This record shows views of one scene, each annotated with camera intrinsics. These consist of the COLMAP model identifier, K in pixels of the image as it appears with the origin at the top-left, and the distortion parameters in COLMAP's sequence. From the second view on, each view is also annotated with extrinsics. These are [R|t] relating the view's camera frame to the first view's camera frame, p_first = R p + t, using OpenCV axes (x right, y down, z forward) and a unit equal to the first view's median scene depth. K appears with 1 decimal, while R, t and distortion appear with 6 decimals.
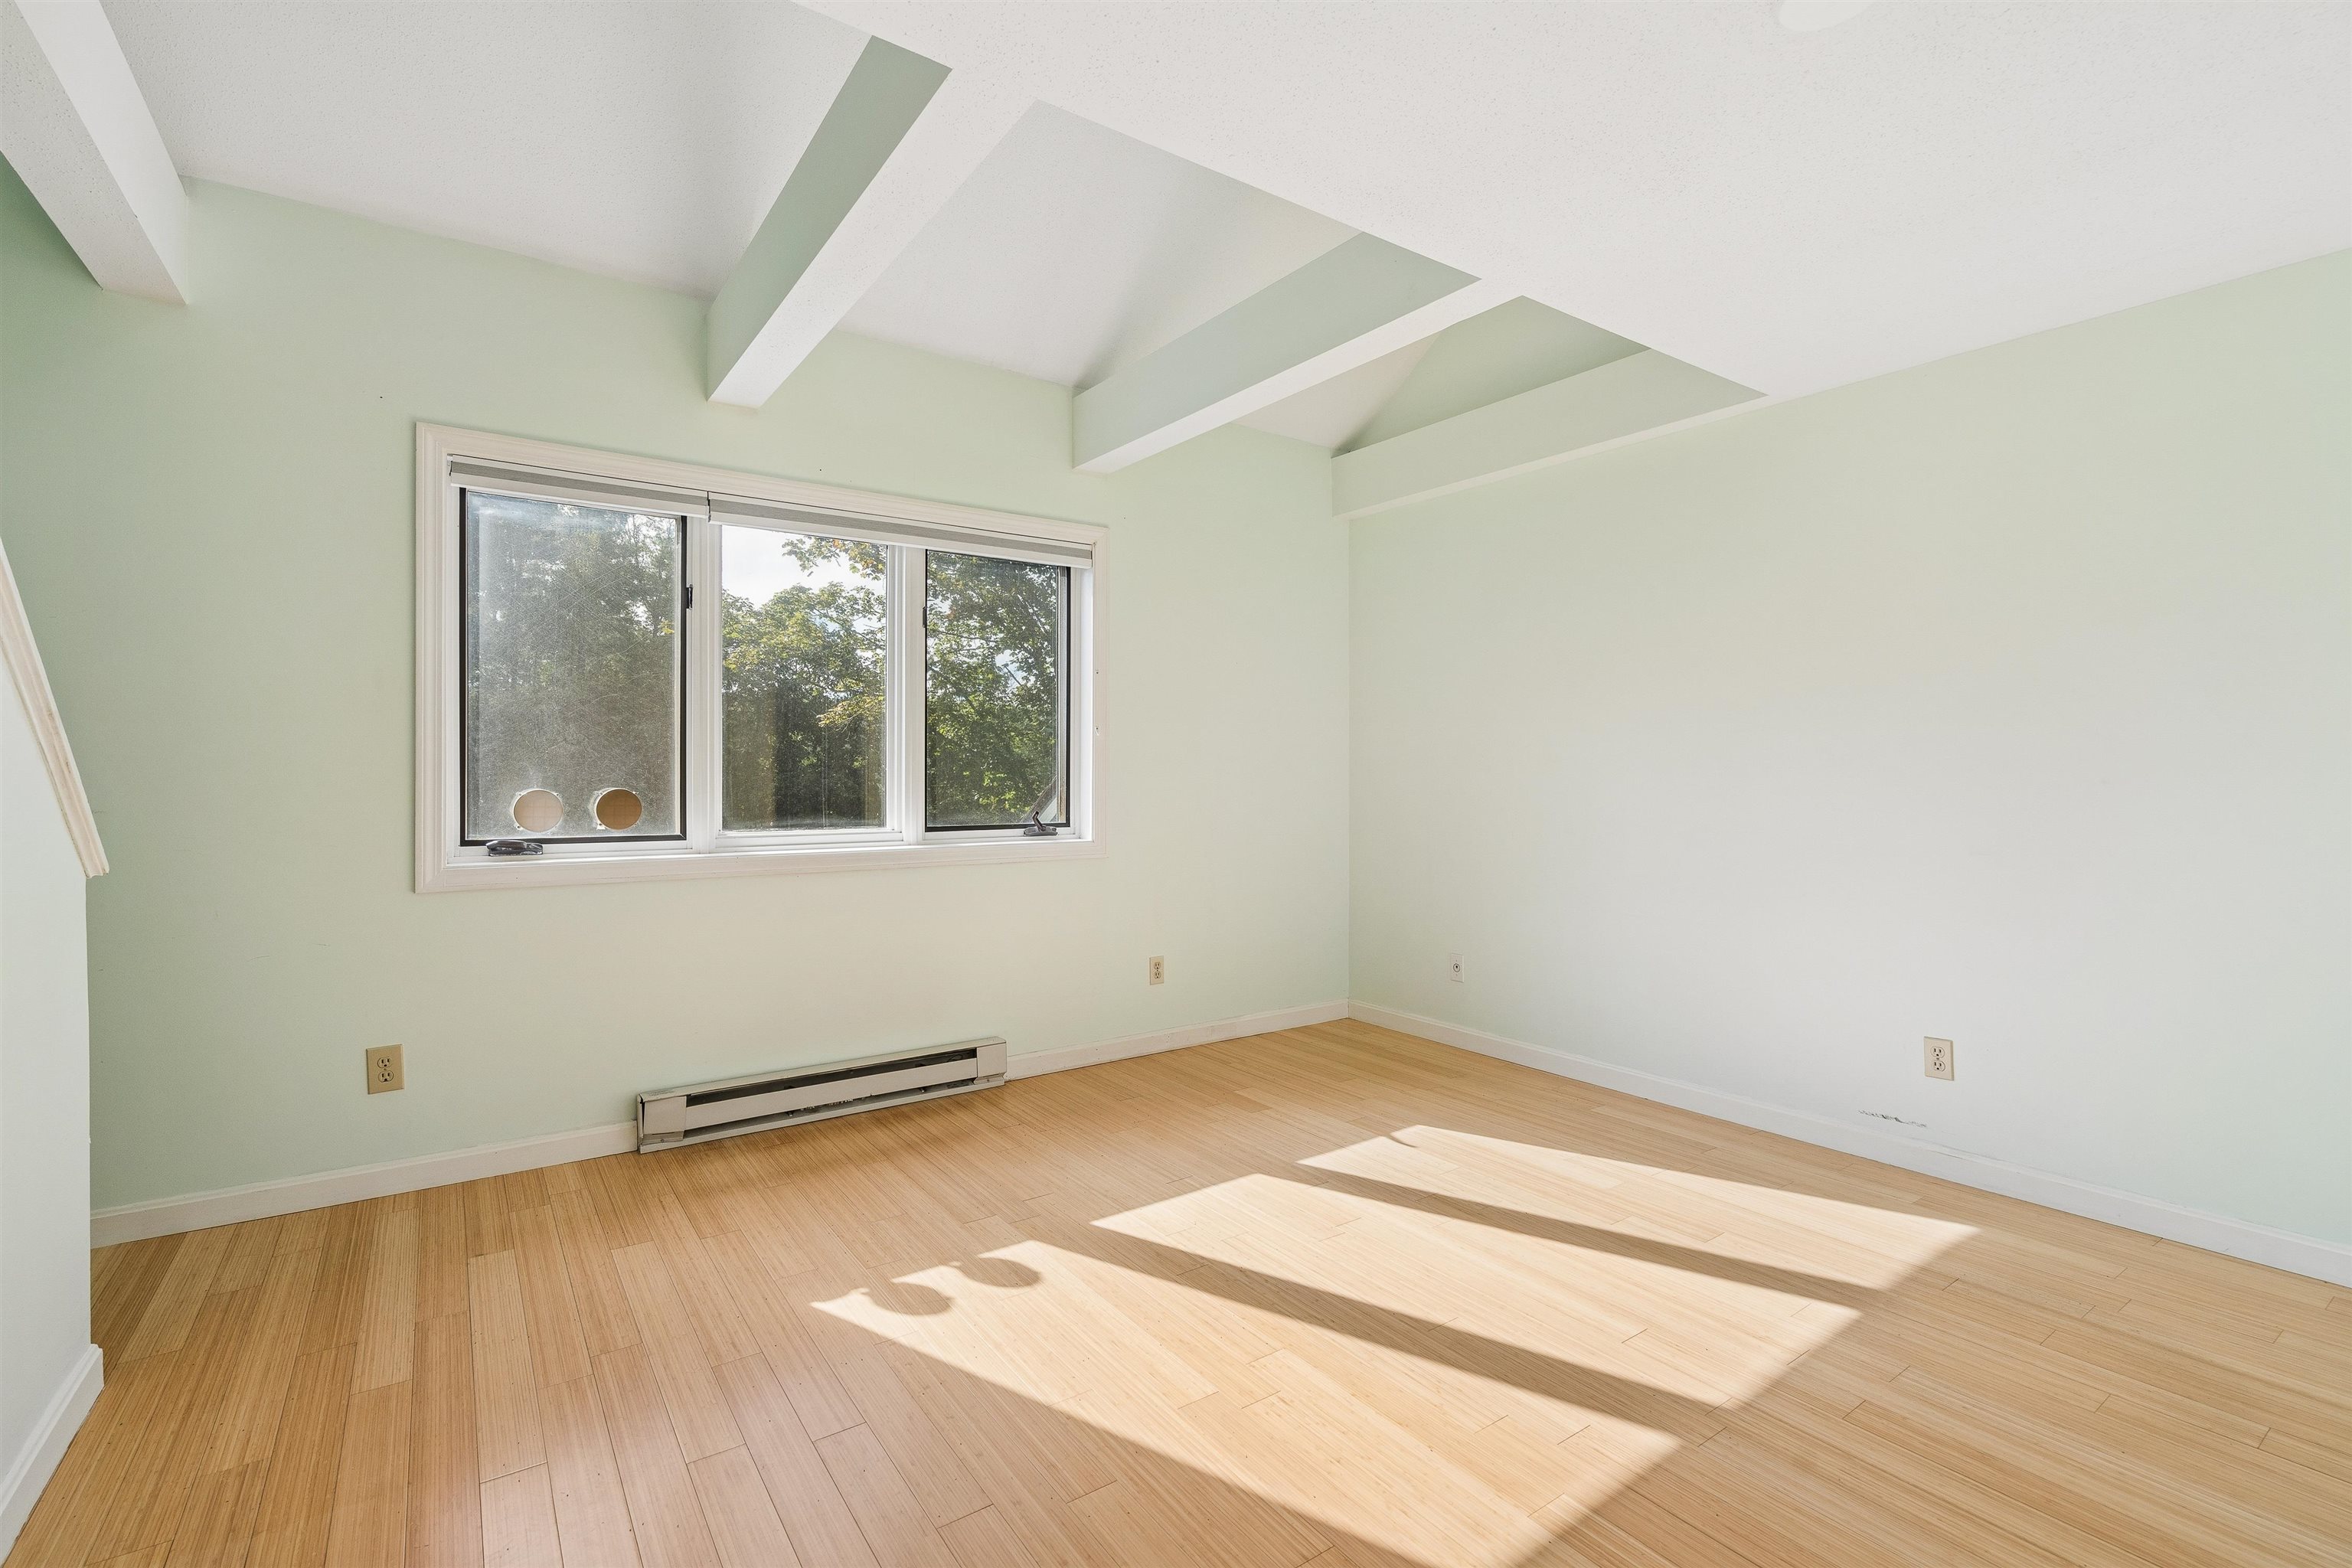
lens RADIAL K [[1062.8, 0, 1179.5], [0, 1062.8, 774.2], [0, 0, 1]] dist [0.003230, 0.000921]
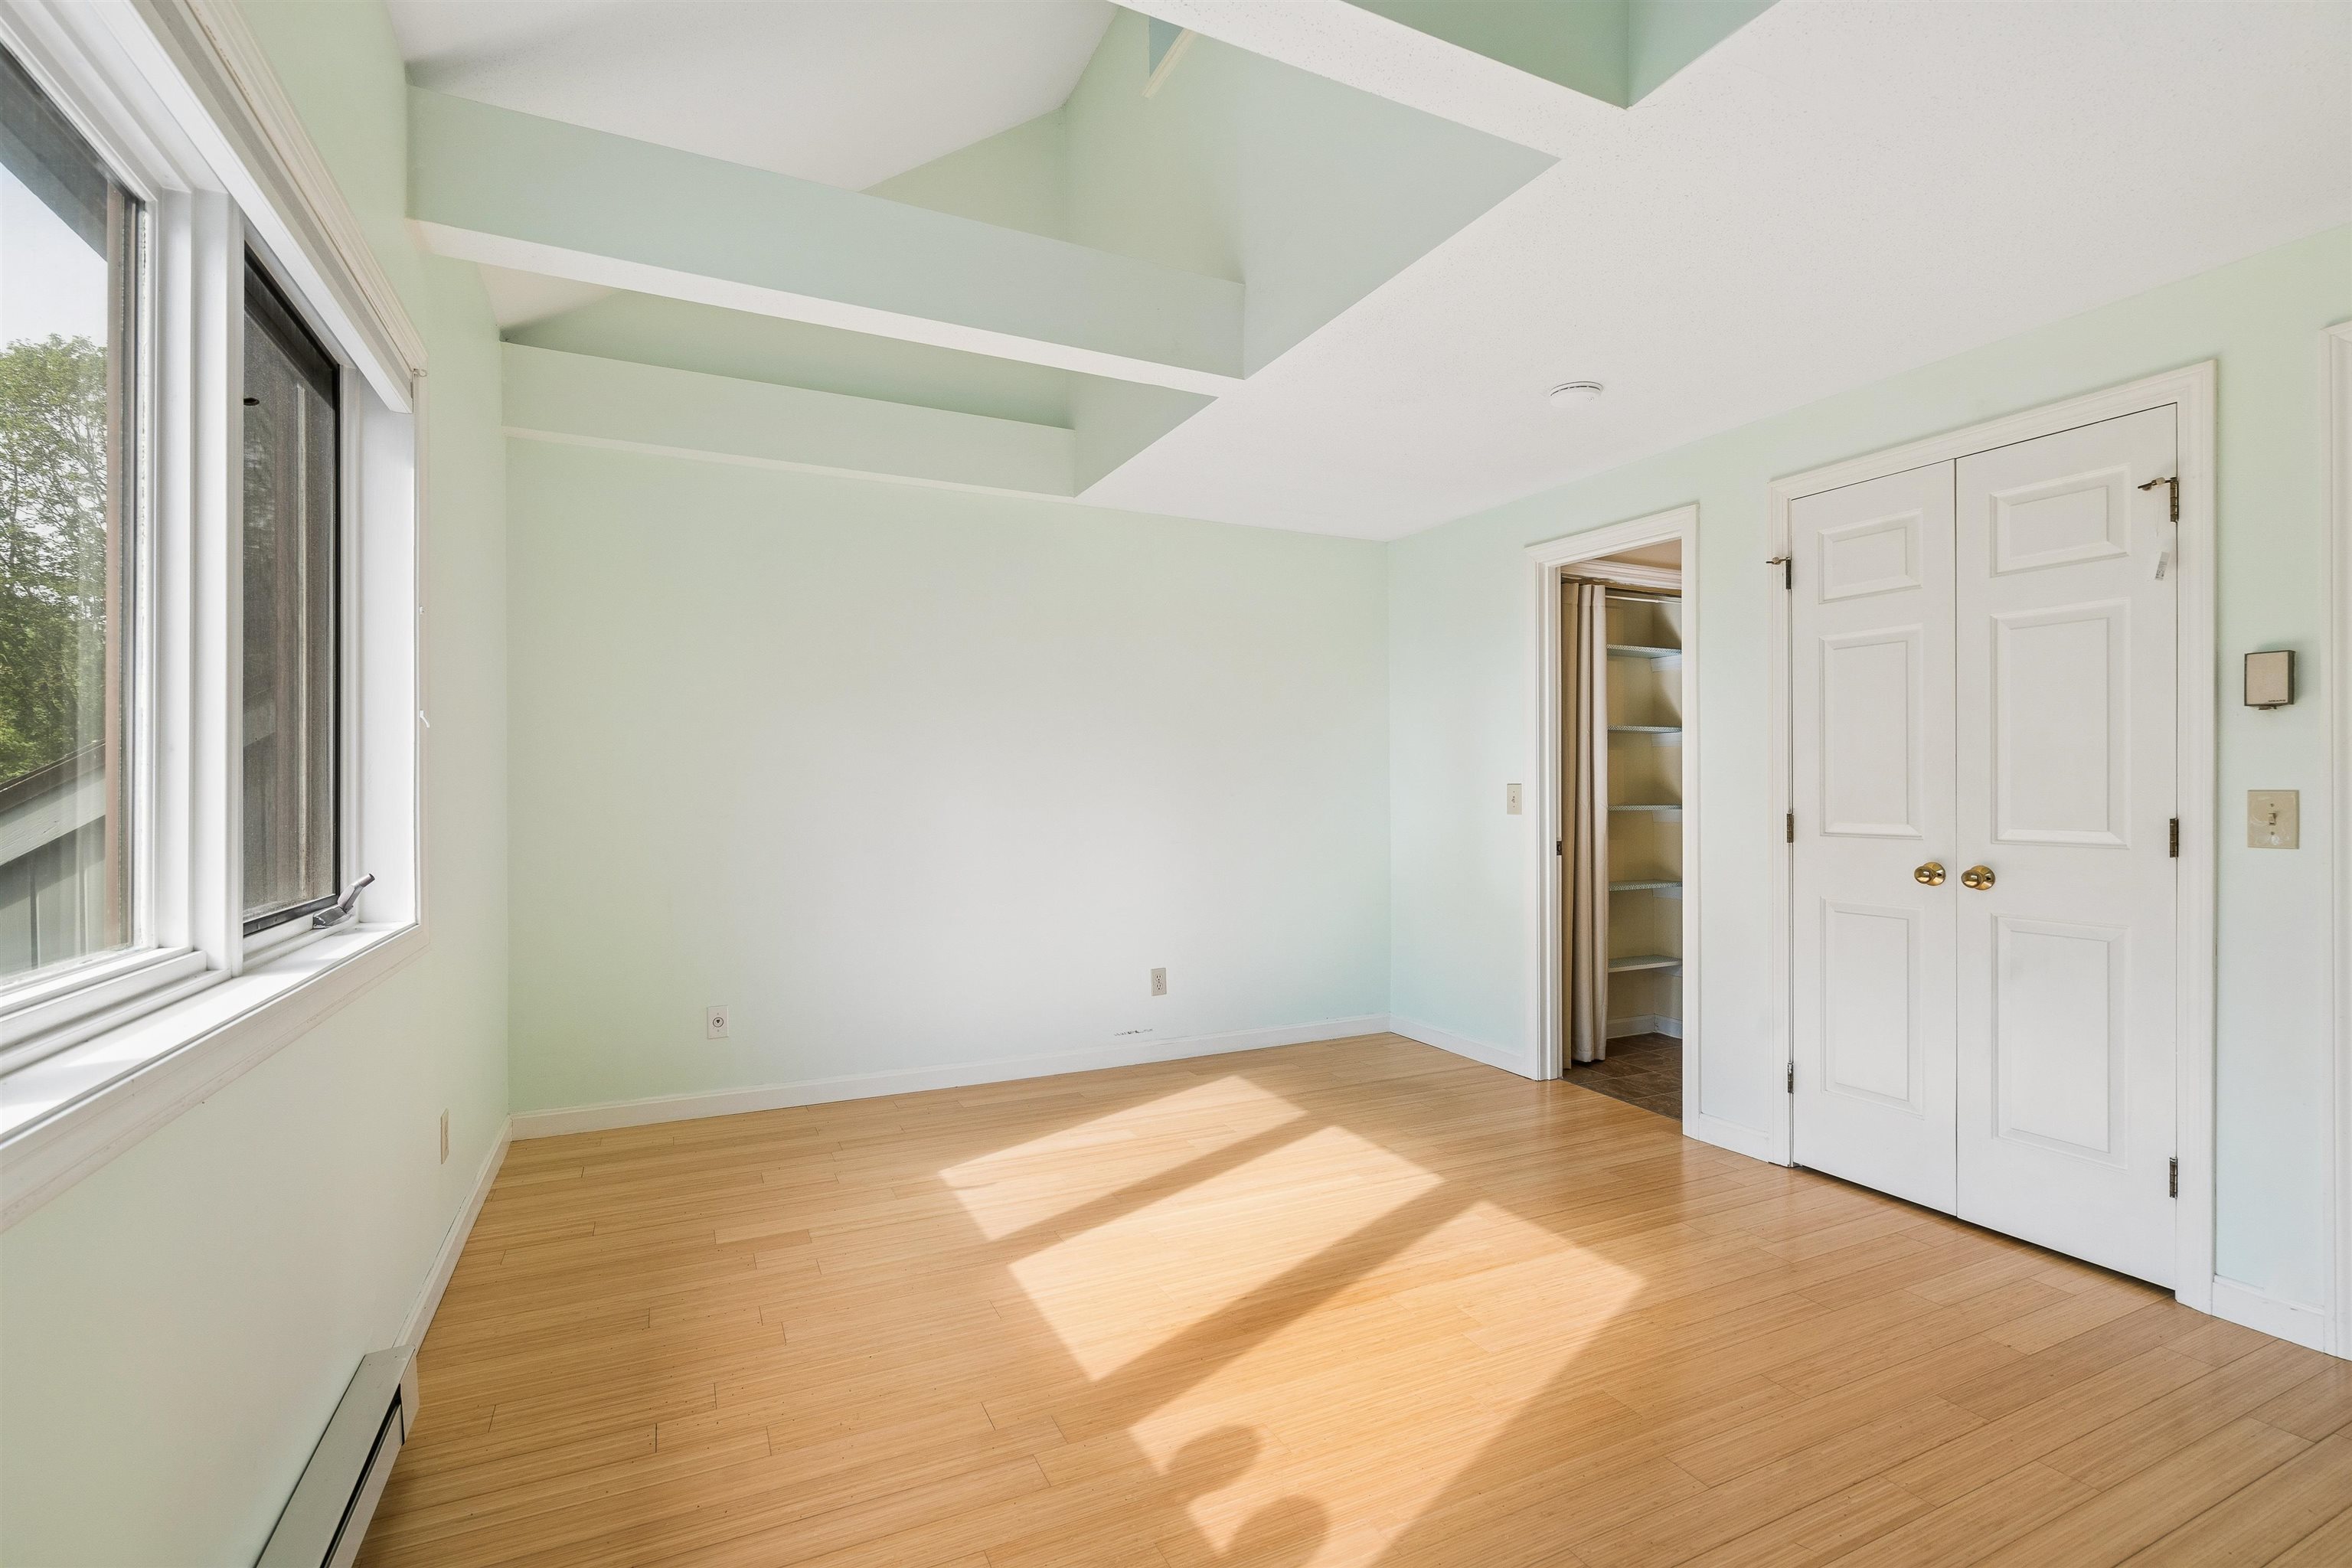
lens RADIAL K [[1045.0, 0, 1166.6], [0, 1045.0, 790.9], [0, 0, 1]] dist [-0.017052, 0.000173]
pose [[0.170053, -0.000165, 0.985435, -0.654623], [0.007199, 0.999974, -0.001074, 0.000564], [-0.985409, 0.007277, 0.170050, 0.663200]]
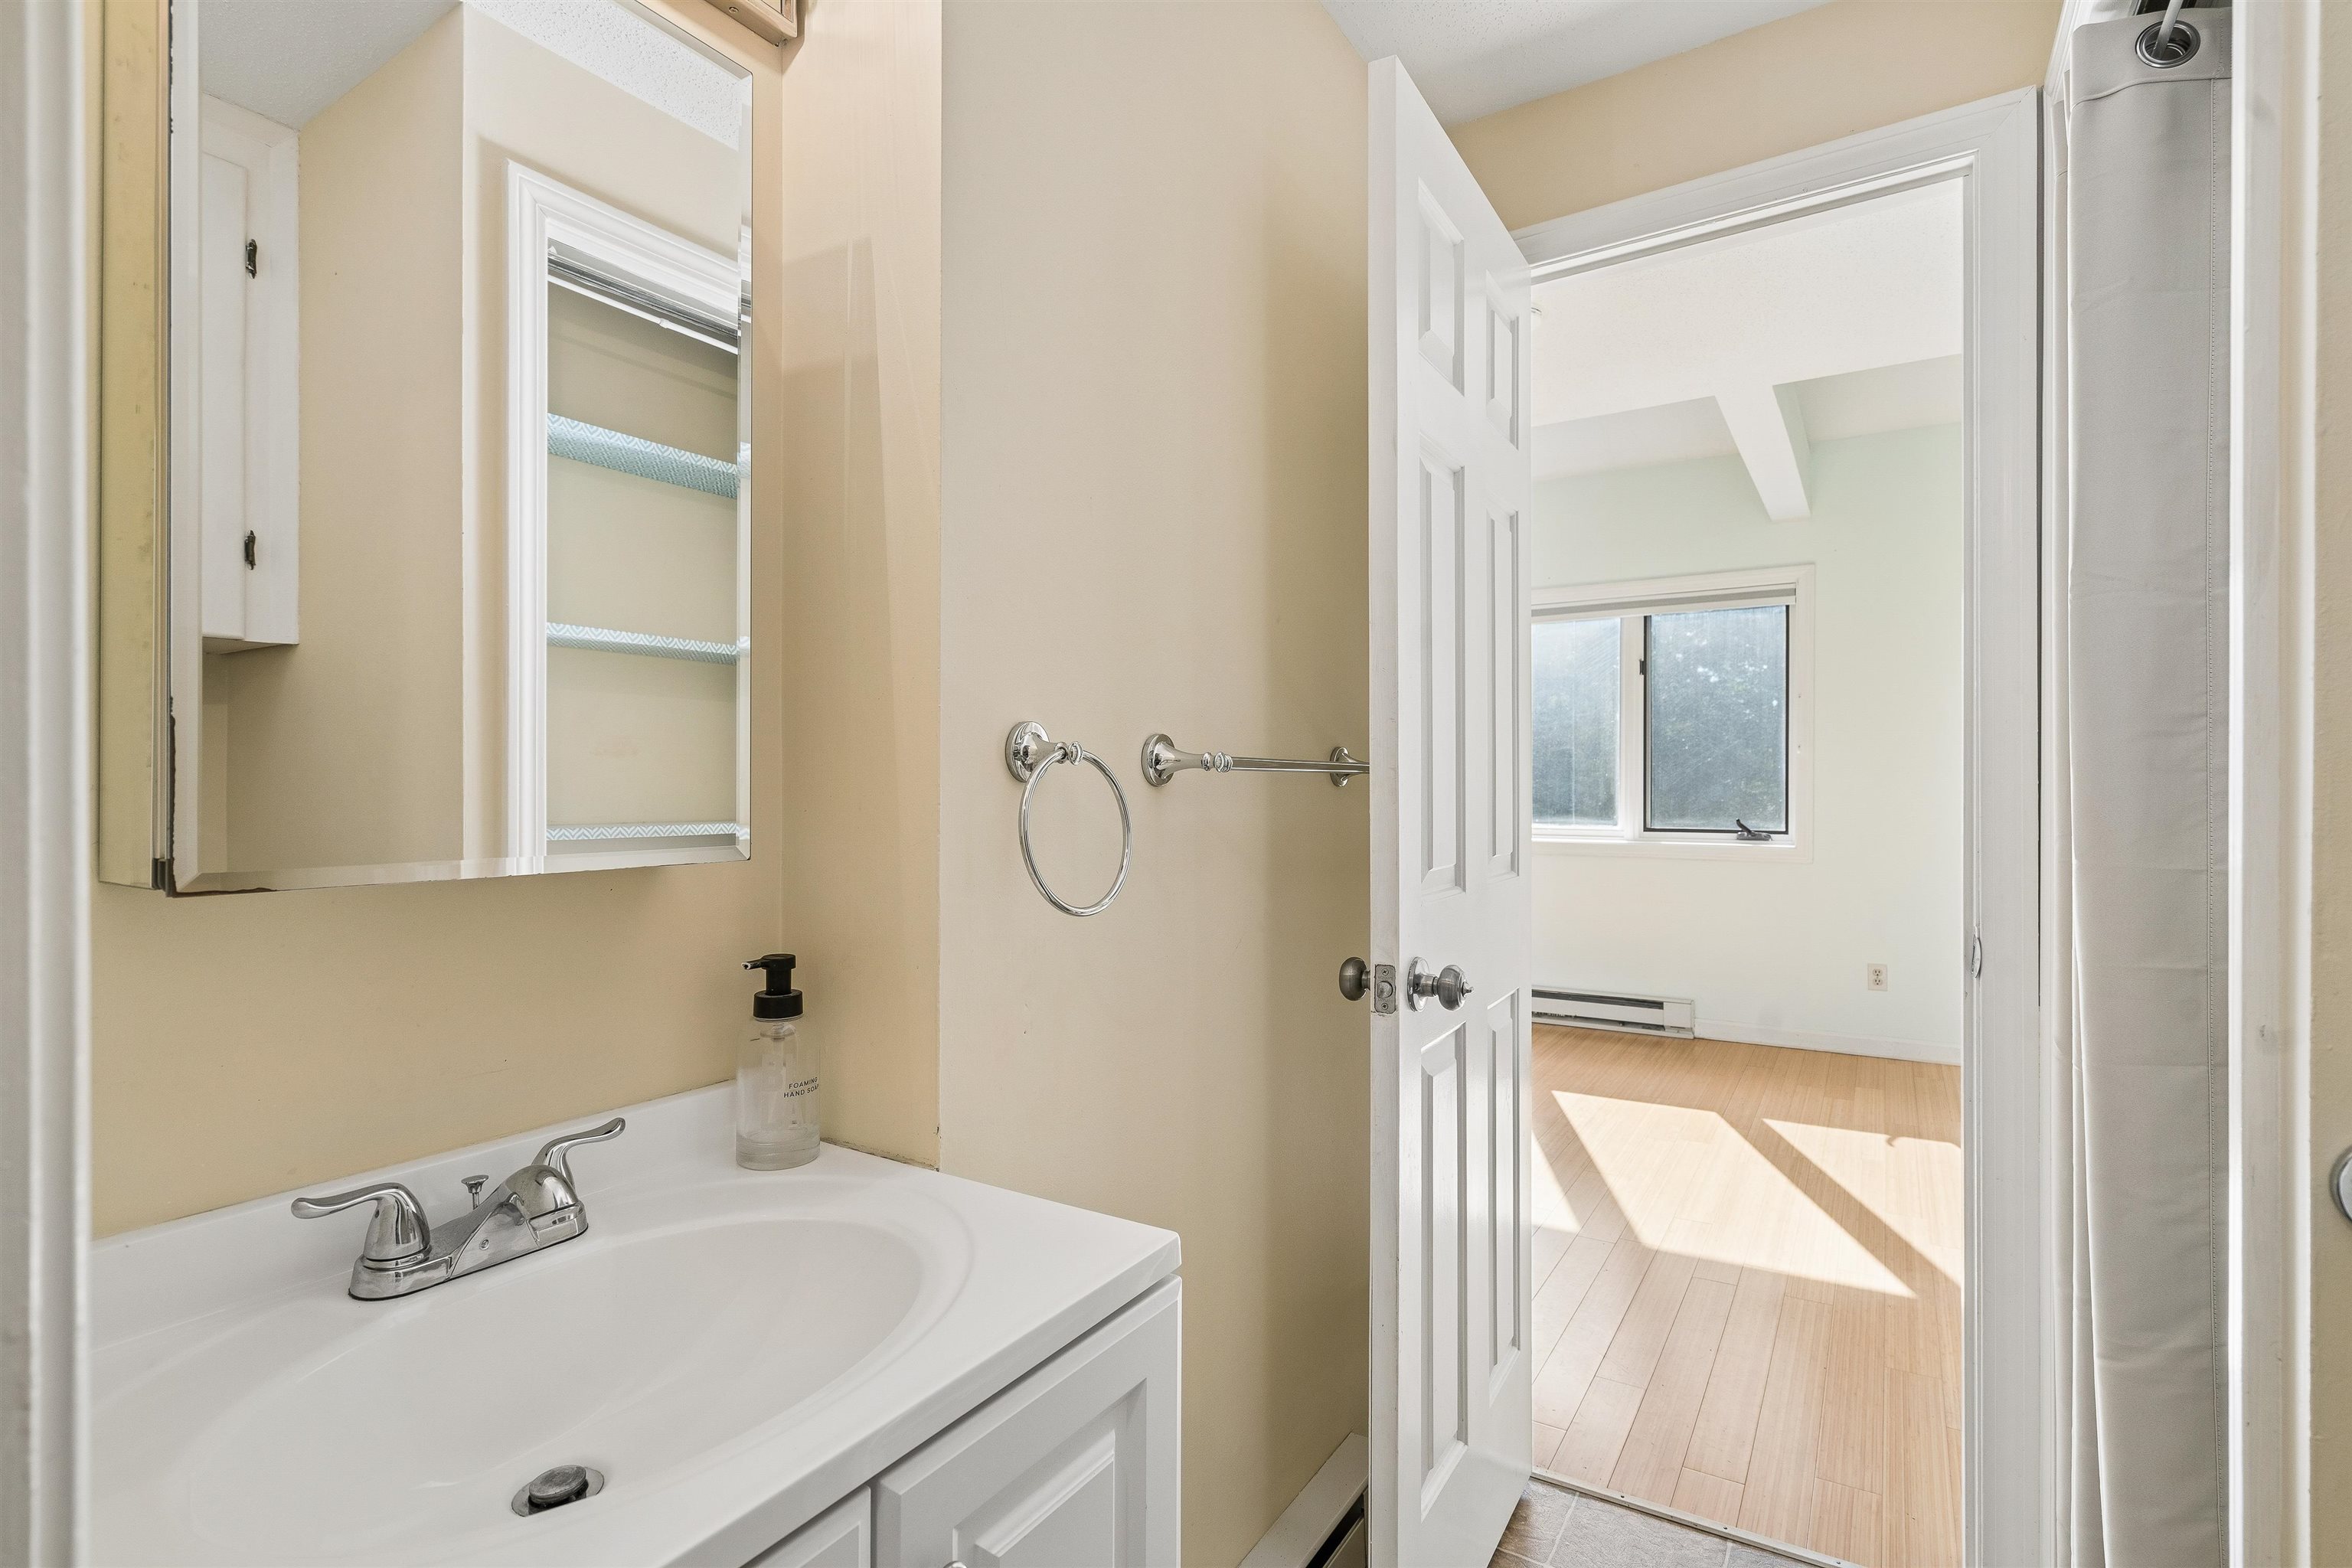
lens RADIAL K [[1122.2, 0, 1174.4], [0, 1122.2, 784.6], [0, 0, 1]] dist [0.004918, 0.000093]
pose [[0.383589, -0.000596, -0.923504, 0.937387], [-0.004643, 0.999986, -0.002574, 0.003774], [0.923492, 0.005275, 0.383581, -0.067134]]
